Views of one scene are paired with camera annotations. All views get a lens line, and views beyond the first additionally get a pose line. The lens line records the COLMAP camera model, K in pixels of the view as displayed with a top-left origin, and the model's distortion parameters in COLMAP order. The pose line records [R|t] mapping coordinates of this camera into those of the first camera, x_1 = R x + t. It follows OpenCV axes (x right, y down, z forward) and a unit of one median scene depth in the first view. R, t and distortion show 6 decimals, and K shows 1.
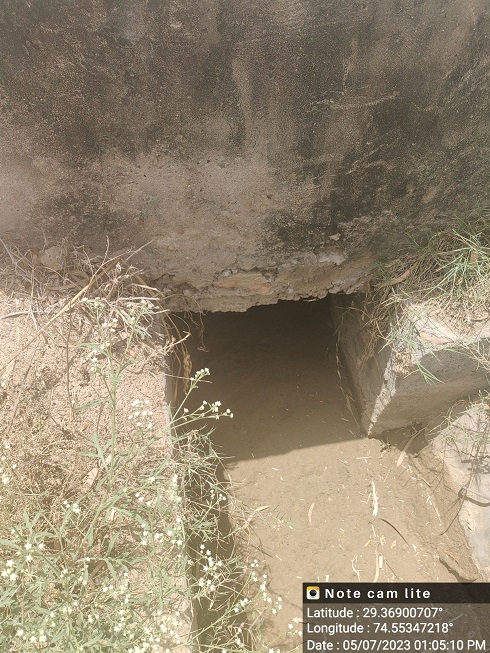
lens RADIAL K [[576.8, 0, 245.0], [0, 576.8, 326.5], [0, 0, 1]] dist [0.058491, -0.140755]
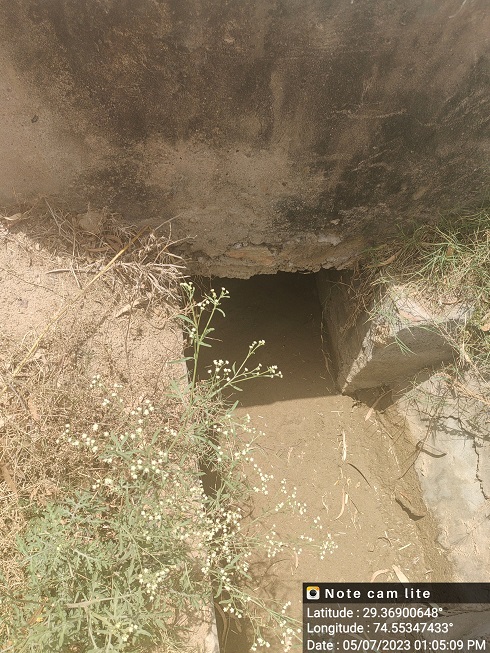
lens RADIAL K [[576.8, 0, 245.0], [0, 576.8, 326.5], [0, 0, 1]] dist [0.058491, -0.140755]
pose [[0.995039, 0.070158, 0.070541, -0.098173], [-0.075921, 0.993684, 0.082636, -0.032603], [-0.064298, -0.087582, 0.994080, -0.166012]]
